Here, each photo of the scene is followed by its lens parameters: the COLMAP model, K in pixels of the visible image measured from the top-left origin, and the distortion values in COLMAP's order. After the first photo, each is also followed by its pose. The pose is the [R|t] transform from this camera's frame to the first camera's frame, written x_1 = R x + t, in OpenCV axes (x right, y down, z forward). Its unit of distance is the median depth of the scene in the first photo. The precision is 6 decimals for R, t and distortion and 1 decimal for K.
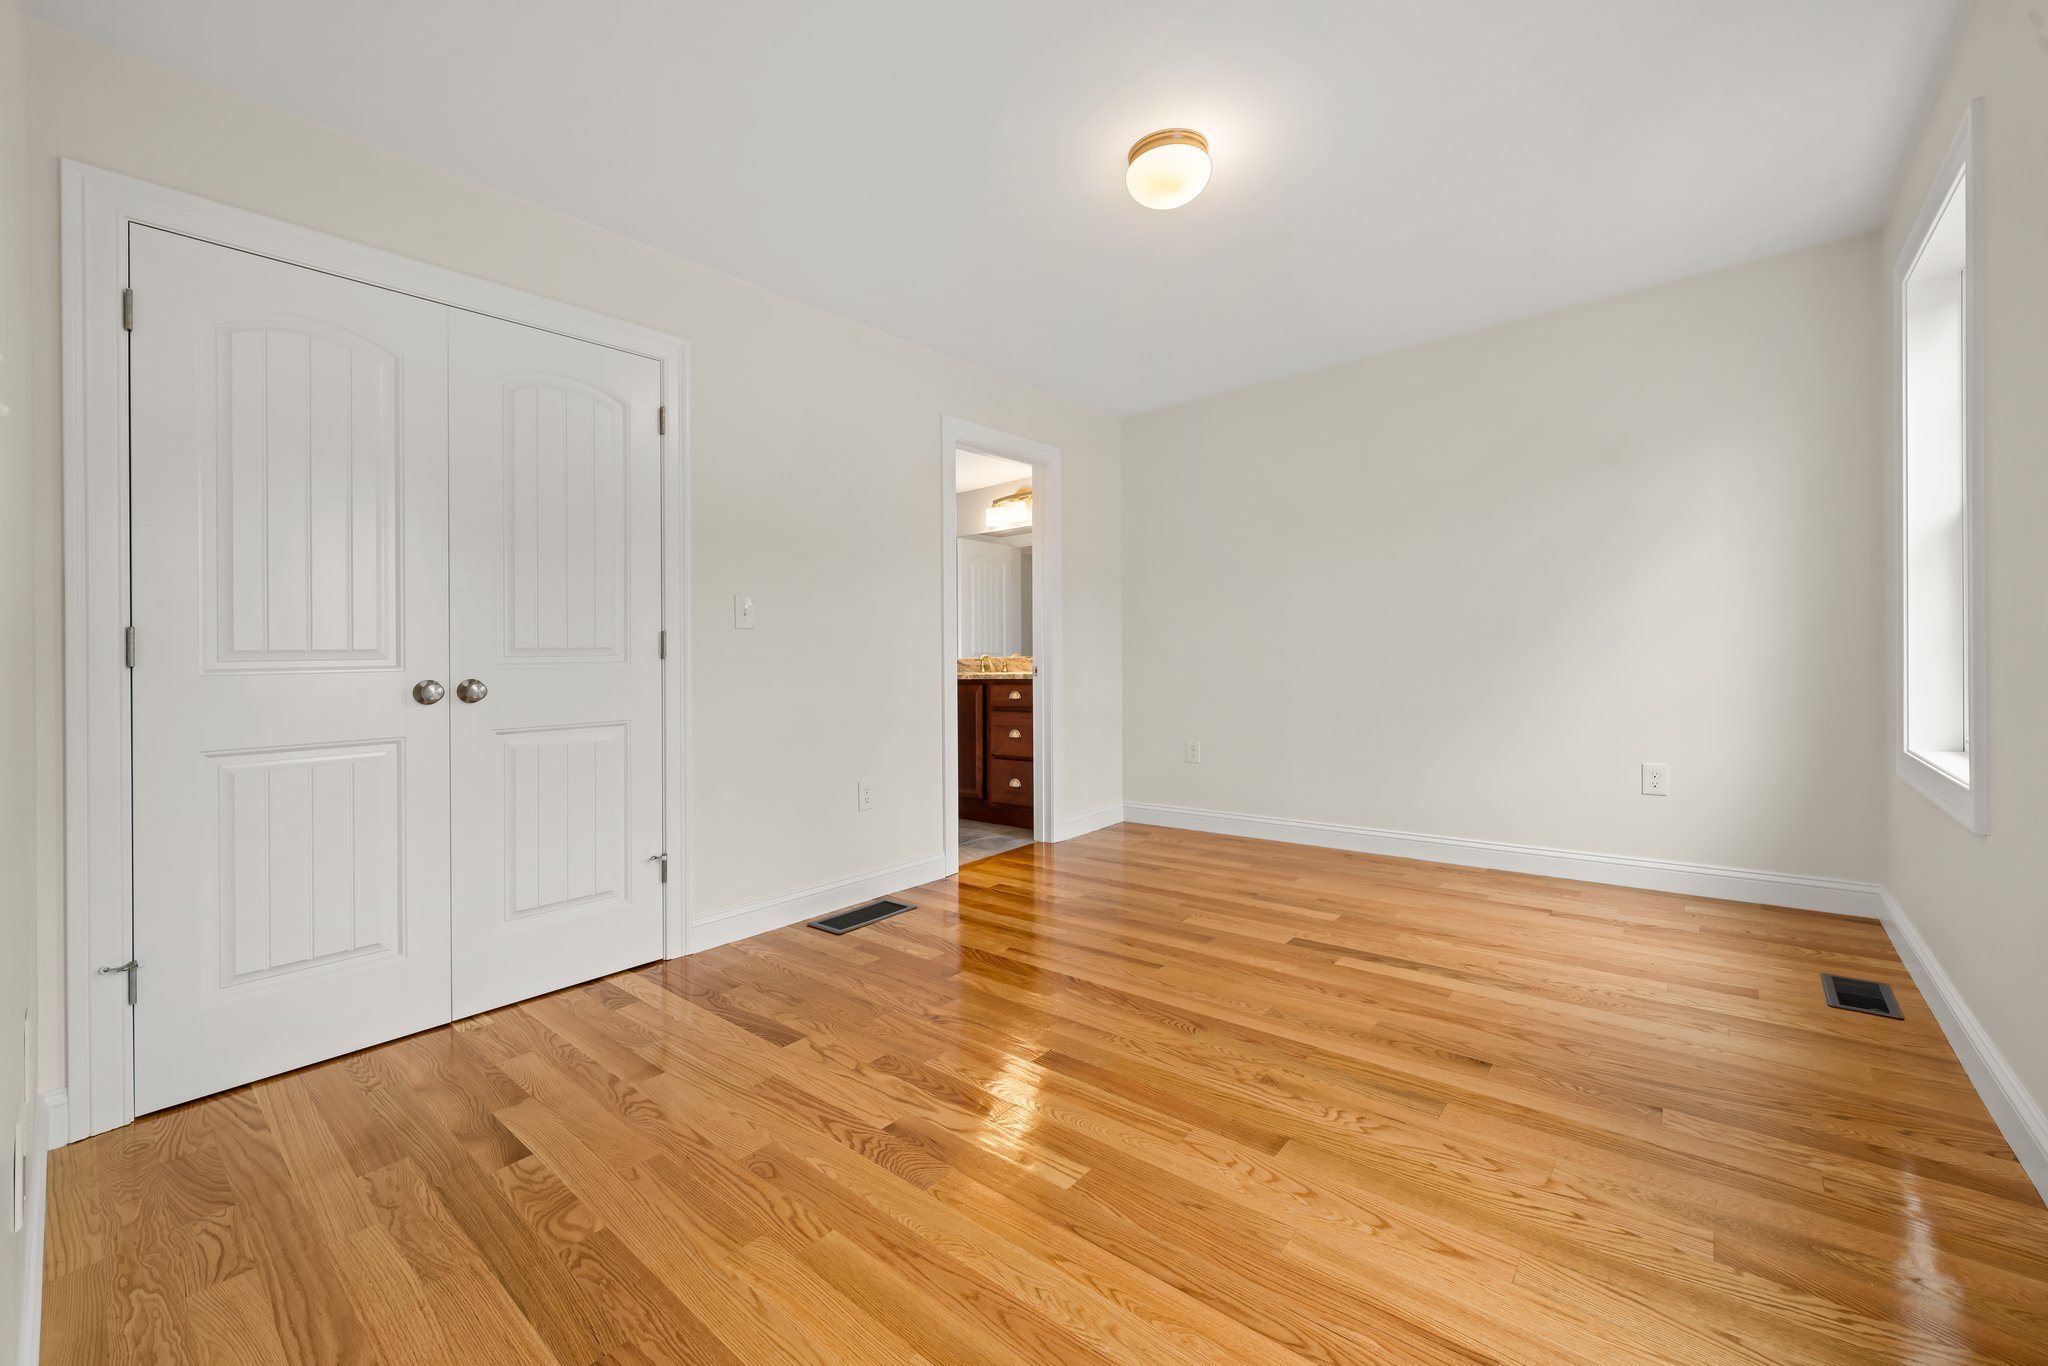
lens RADIAL K [[814.2, 0, 1024.0], [0, 814.2, 683.0], [0, 0, 1]] dist [0.000420, 0.000059]
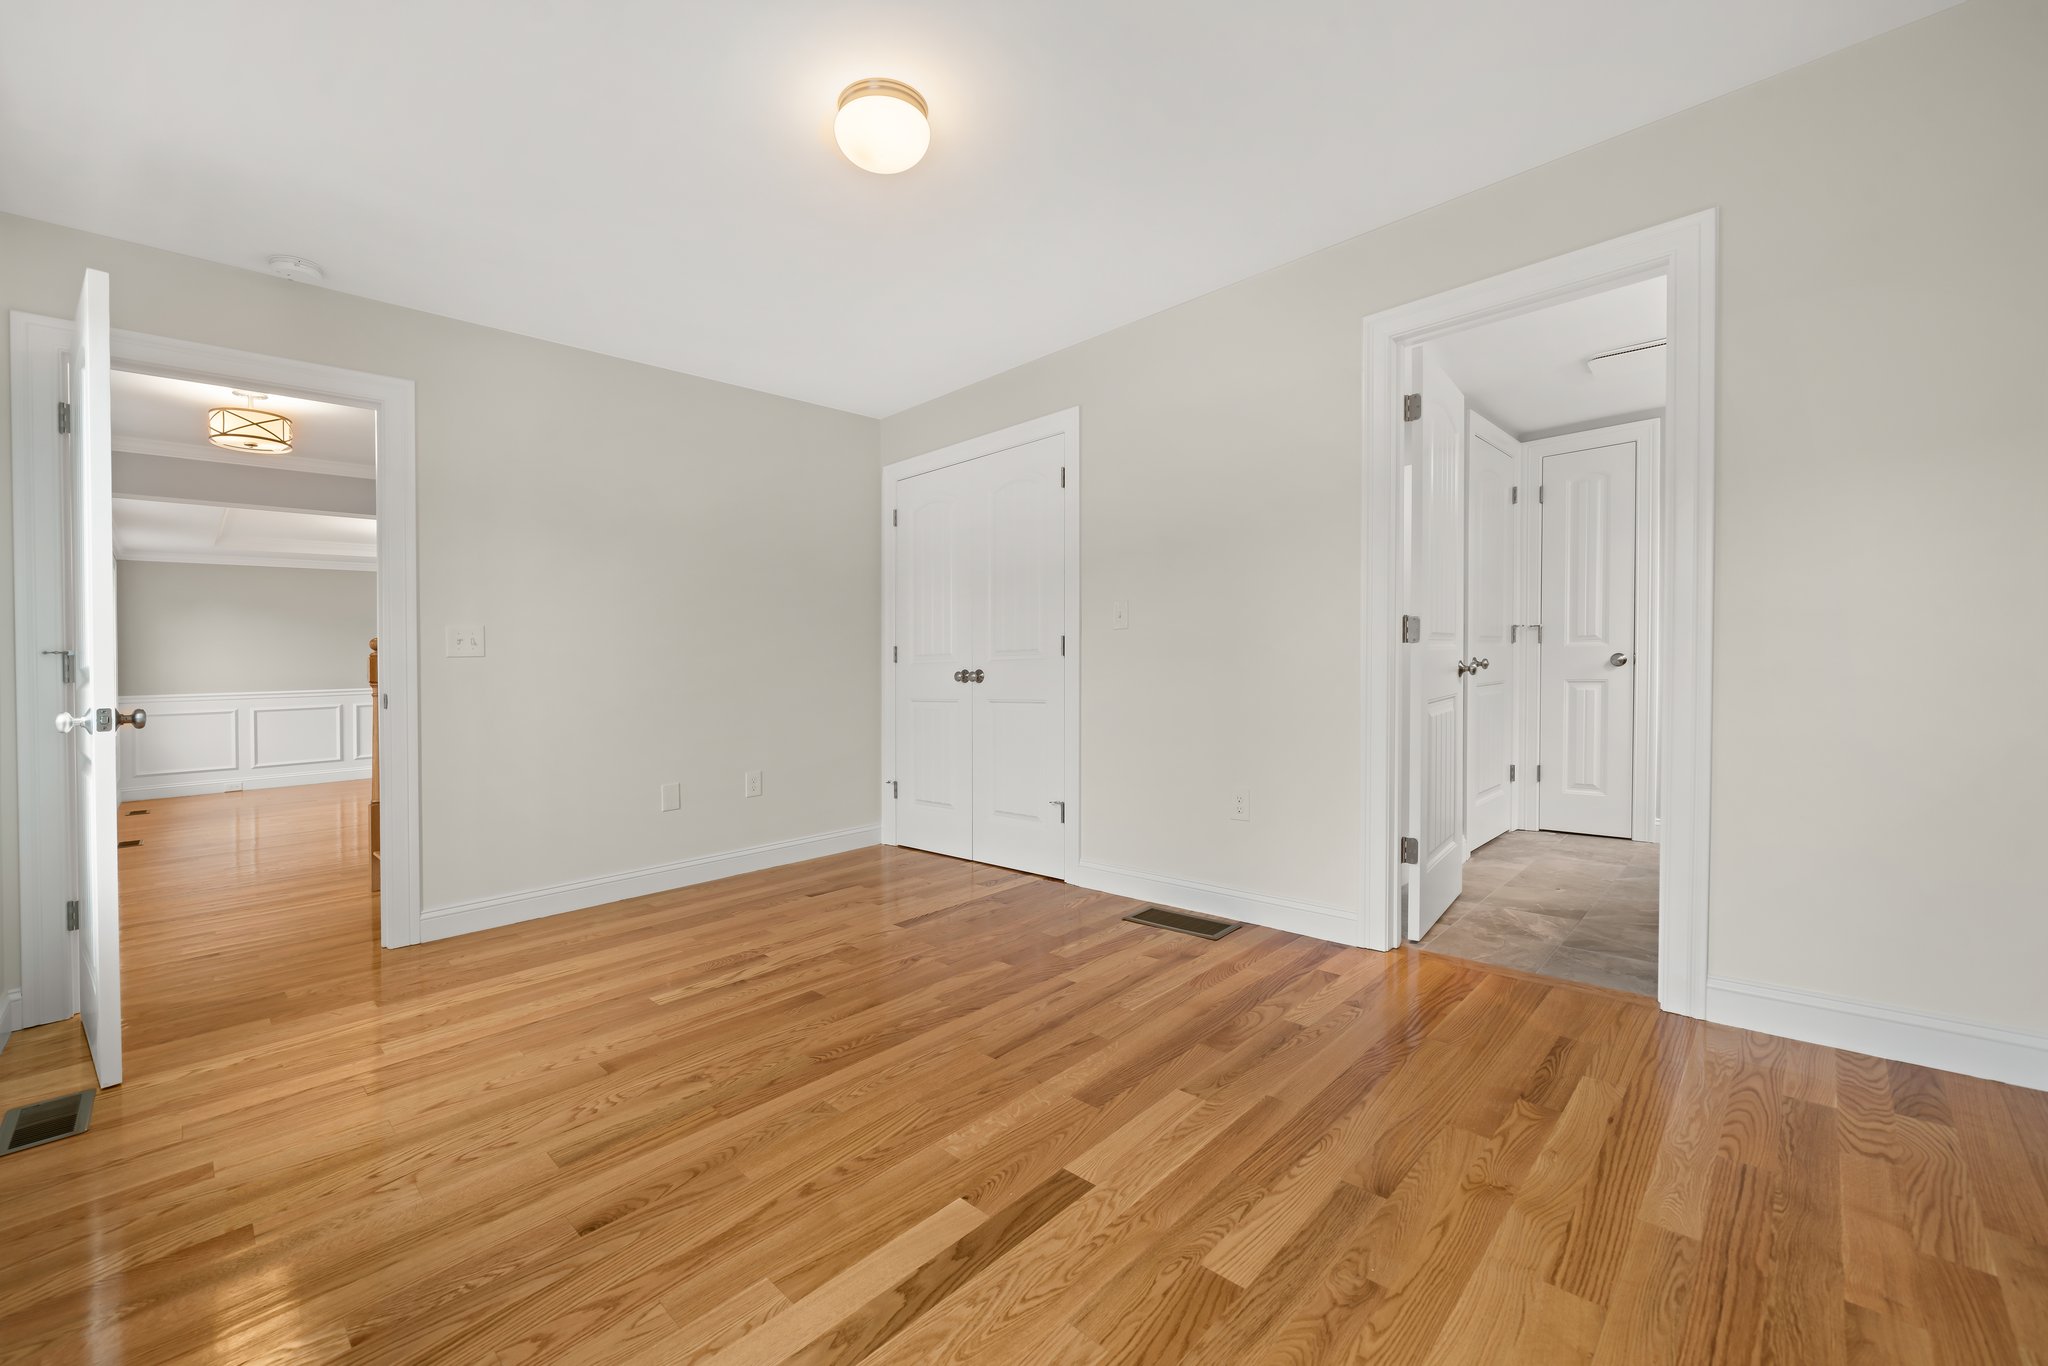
lens RADIAL K [[825.4, 0, 1026.9], [0, 825.4, 658.0], [0, 0, 1]] dist [-0.001669, -0.000448]
pose [[-0.061546, 0.019640, -0.997911, 1.266240], [0.002894, 0.999806, 0.019499, -0.074585], [0.998100, -0.001688, -0.061591, 1.424823]]
